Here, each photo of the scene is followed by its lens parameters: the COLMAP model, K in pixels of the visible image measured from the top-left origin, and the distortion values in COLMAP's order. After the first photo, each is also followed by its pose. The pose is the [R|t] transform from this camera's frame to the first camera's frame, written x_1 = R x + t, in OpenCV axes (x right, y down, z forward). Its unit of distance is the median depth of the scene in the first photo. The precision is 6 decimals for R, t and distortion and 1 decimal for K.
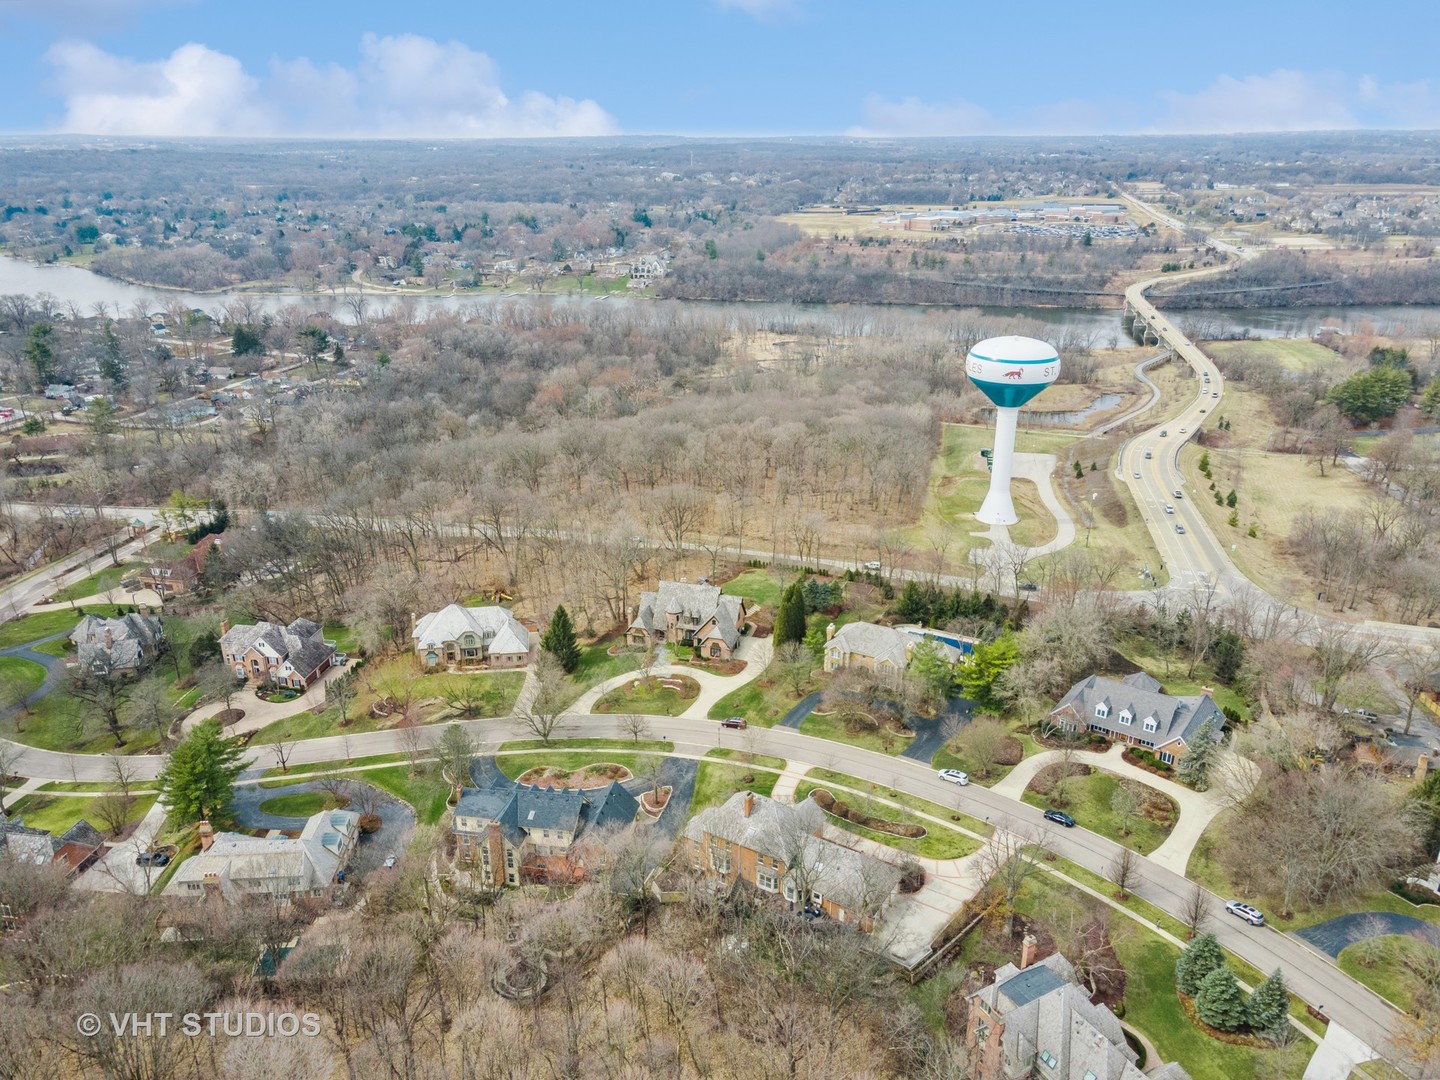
lens RADIAL K [[1107.9, 0, 714.6], [0, 1107.9, 534.4], [0, 0, 1]] dist [0.035977, 0.018230]
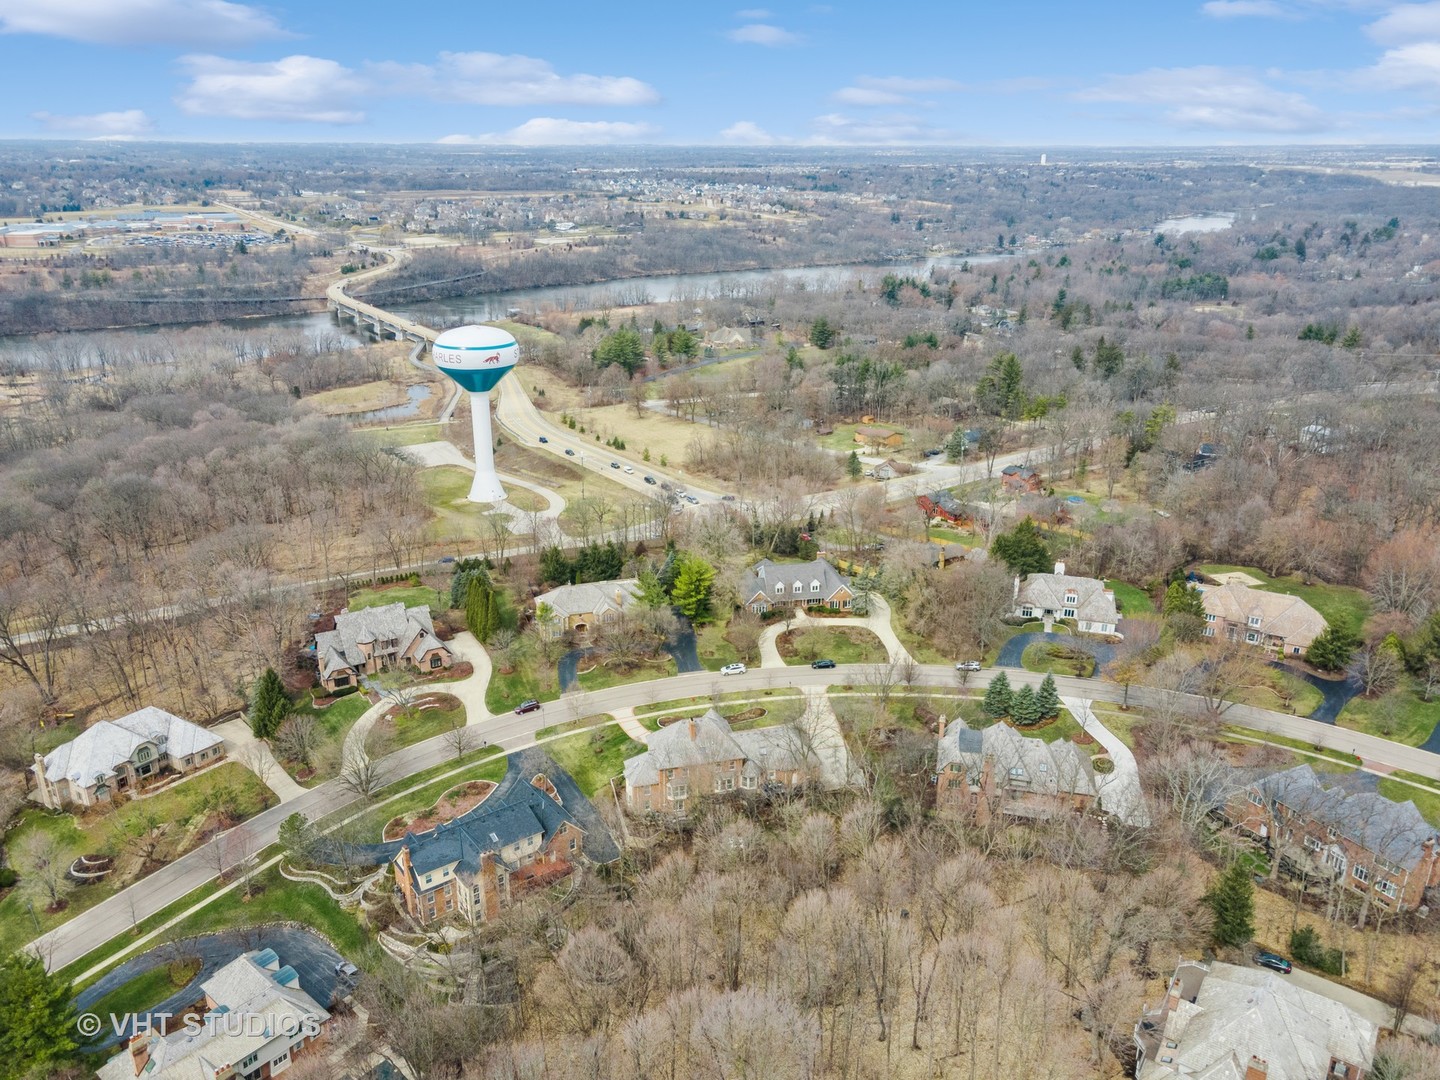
lens RADIAL K [[1107.9, 0, 724.5], [0, 1107.9, 543.8], [0, 0, 1]] dist [0.035977, 0.018230]
pose [[0.674535, -0.248171, 0.695280, -0.455245], [0.248128, 0.963227, 0.103087, -0.031407], [-0.695296, 0.102982, 0.711308, 0.103247]]
